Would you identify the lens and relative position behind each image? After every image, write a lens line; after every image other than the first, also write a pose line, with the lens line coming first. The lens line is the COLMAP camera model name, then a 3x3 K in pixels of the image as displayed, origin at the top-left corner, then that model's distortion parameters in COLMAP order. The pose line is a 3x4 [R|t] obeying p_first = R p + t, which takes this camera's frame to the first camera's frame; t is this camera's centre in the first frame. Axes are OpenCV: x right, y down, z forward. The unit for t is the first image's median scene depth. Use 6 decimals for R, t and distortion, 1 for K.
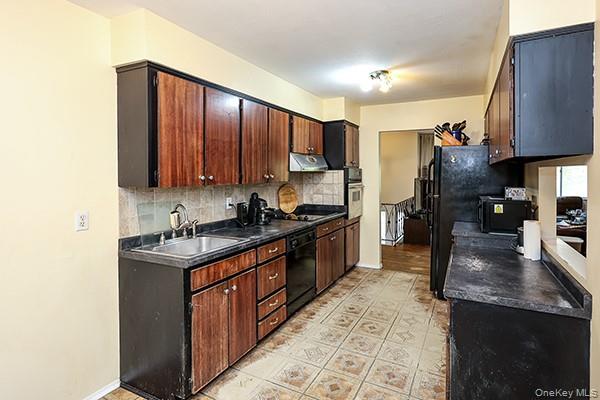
lens RADIAL K [[311.3, 0, 293.2], [0, 311.3, 176.6], [0, 0, 1]] dist [0.002913, -0.000322]
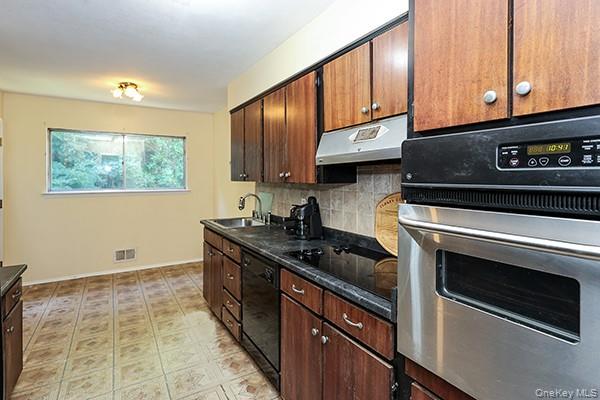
lens RADIAL K [[323.5, 0, 317.9], [0, 323.5, 178.2], [0, 0, 1]] dist [0.016358, -0.003111]
pose [[-0.479802, -0.003662, -0.877369, 0.687255], [-0.006857, 0.999976, -0.000424, 0.007866], [0.877350, 0.005813, -0.479816, 1.689264]]
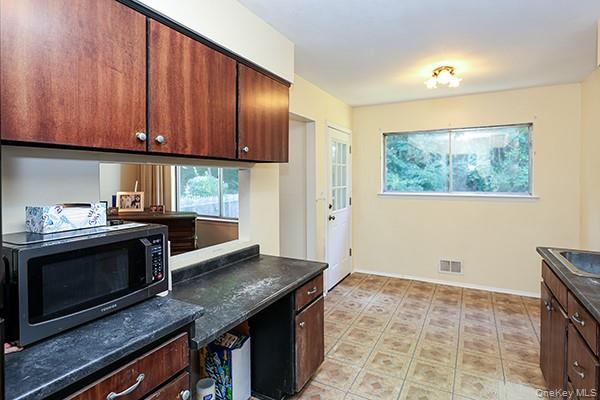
lens RADIAL K [[335.6, 0, 268.8], [0, 335.6, 184.3], [0, 0, 1]] dist [0.000691, 0.002399]
pose [[-0.999619, -0.005049, 0.027139, 0.429354], [-0.004365, 0.999672, 0.025225, -0.003403], [-0.027257, 0.025097, -0.999313, 1.530484]]
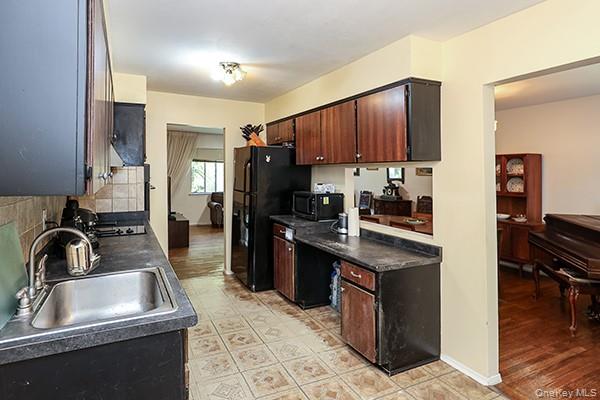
lens RADIAL K [[335.6, 0, 285.3], [0, 335.6, 167.5], [0, 0, 1]] dist [0.000691, 0.002399]
pose [[0.603019, 0.018638, 0.797509, -0.504046], [0.000799, 0.999712, -0.023968, 0.002845], [-0.797727, 0.015090, 0.602830, 0.312196]]
